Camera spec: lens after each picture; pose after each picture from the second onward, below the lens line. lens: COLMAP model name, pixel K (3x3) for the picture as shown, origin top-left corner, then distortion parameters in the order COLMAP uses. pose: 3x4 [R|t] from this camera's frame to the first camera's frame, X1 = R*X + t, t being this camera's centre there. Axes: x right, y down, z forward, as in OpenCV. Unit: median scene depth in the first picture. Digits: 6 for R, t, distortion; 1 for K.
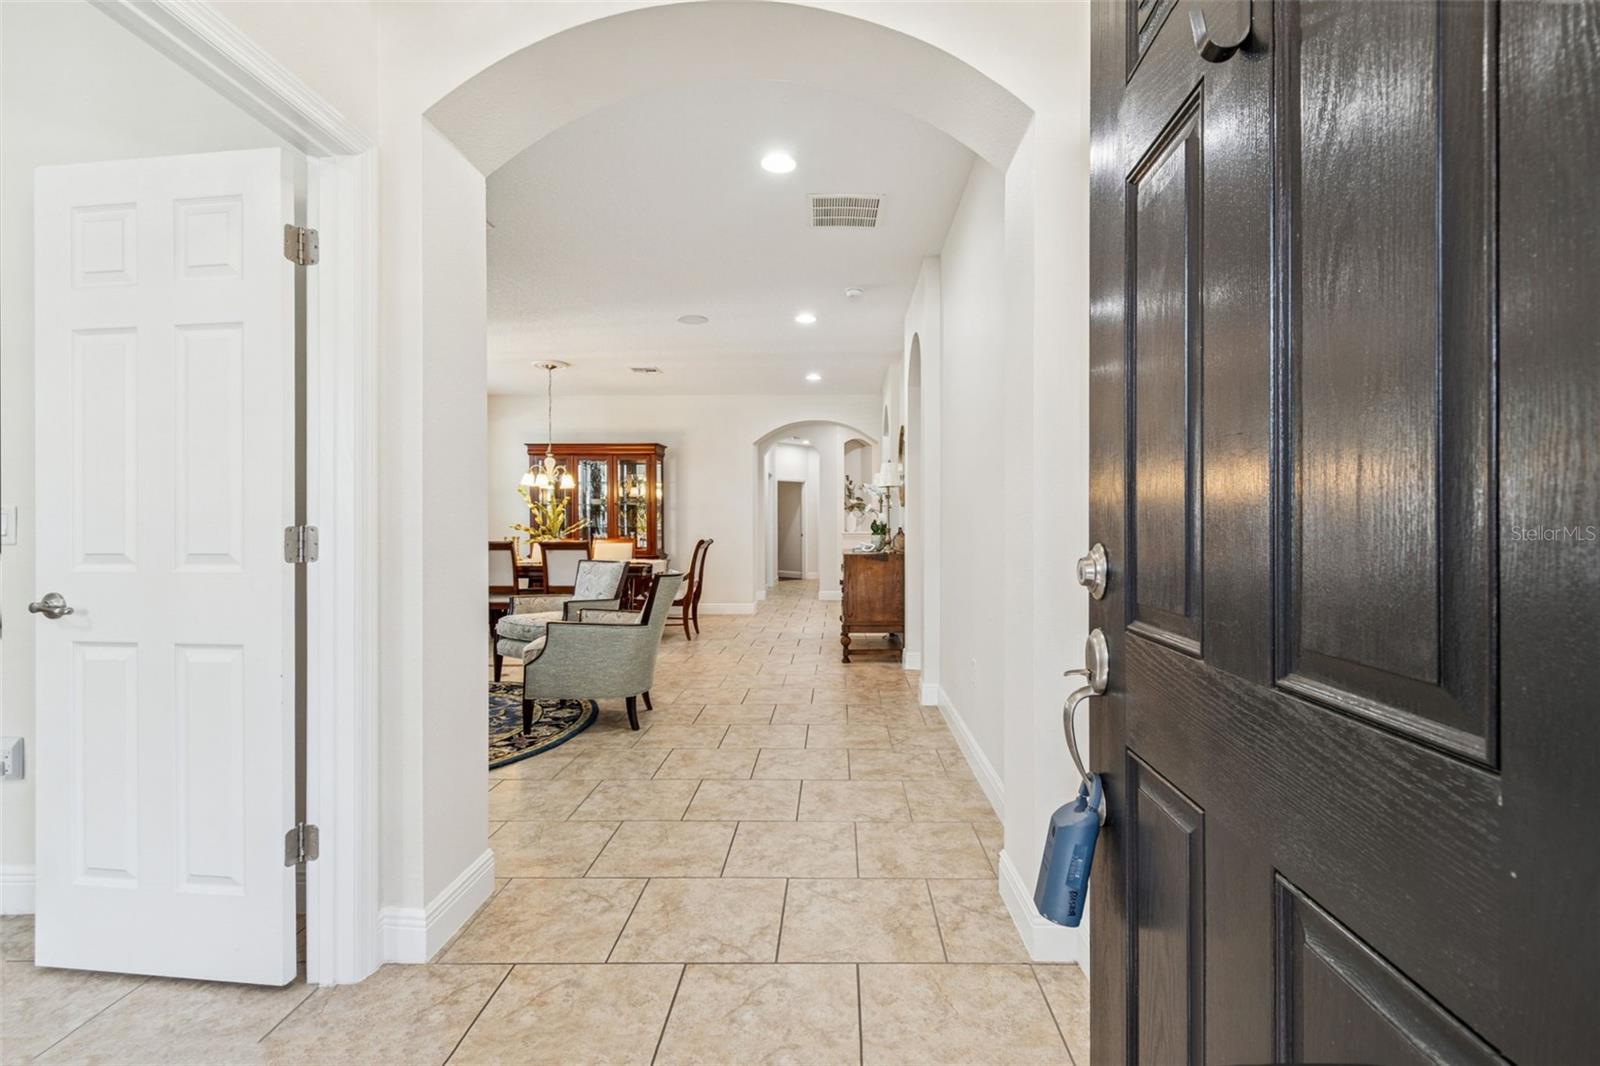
lens RADIAL K [[723.7, 0, 808.3], [0, 723.7, 525.2], [0, 0, 1]] dist [0.002164, -0.000110]
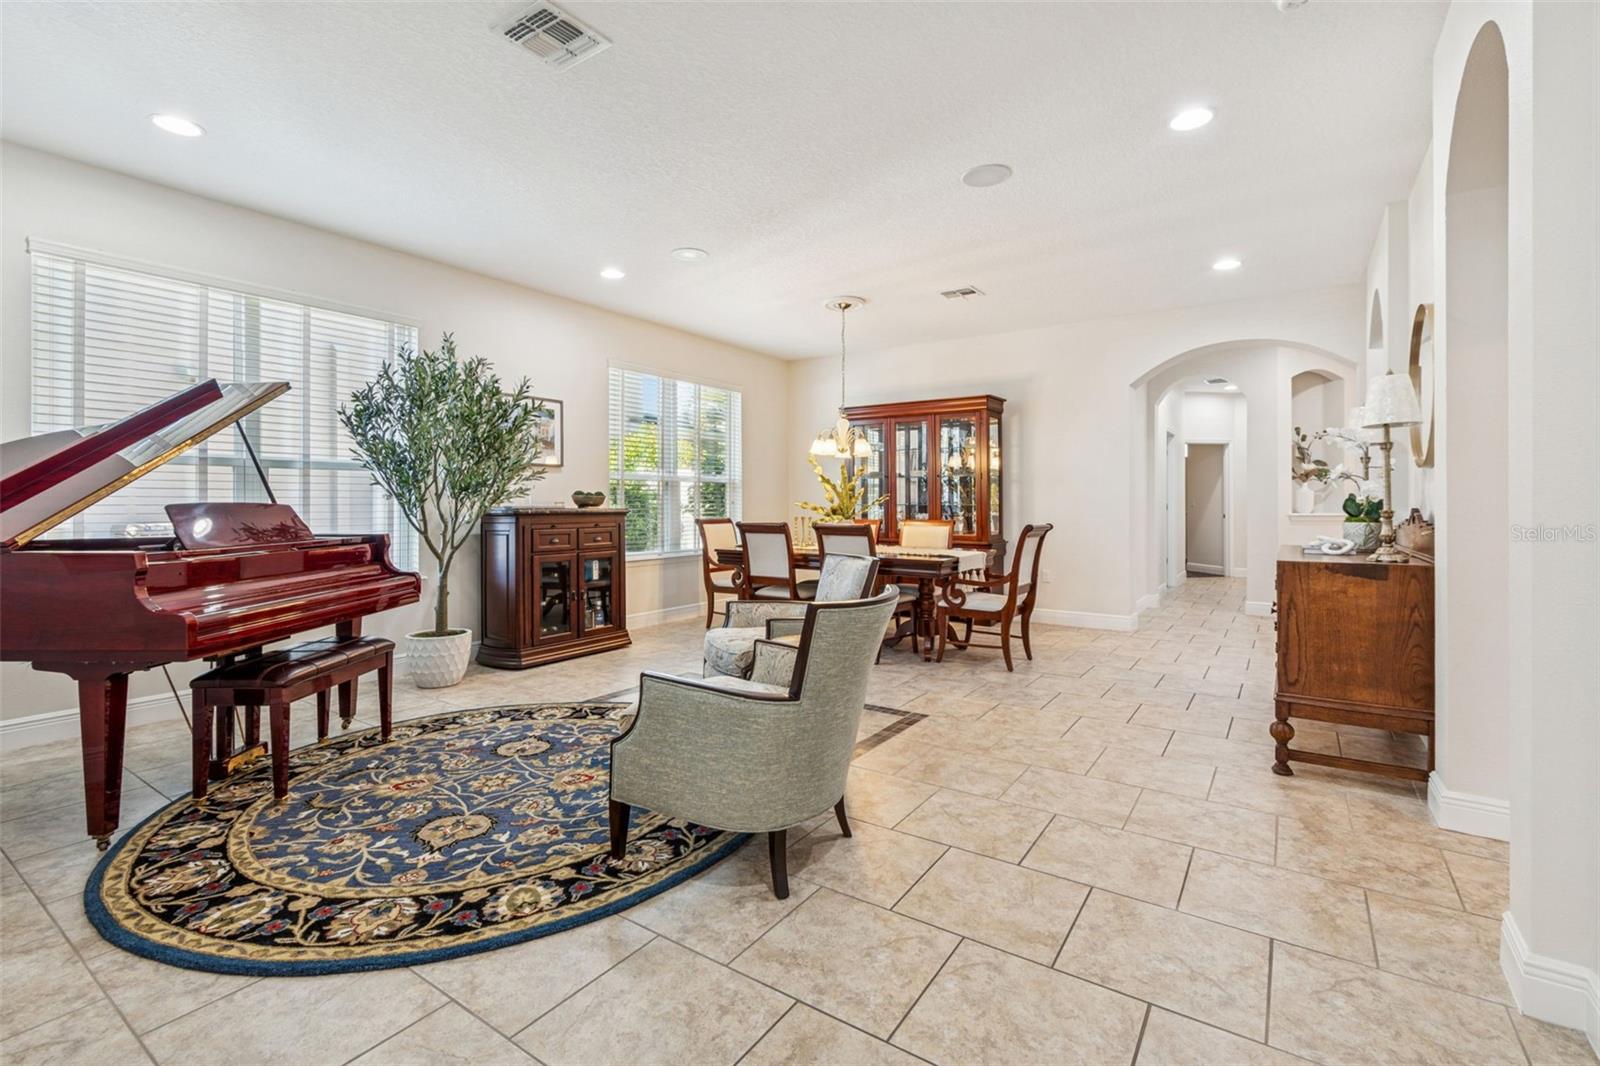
lens RADIAL K [[723.7, 0, 794.1], [0, 723.7, 501.7], [0, 0, 1]] dist [0.002164, -0.000110]
pose [[0.847010, 0.000102, -0.531576, 0.025364], [-0.000298, 1.000000, -0.000282, -0.001240], [0.531576, 0.000398, 0.847010, 0.303121]]
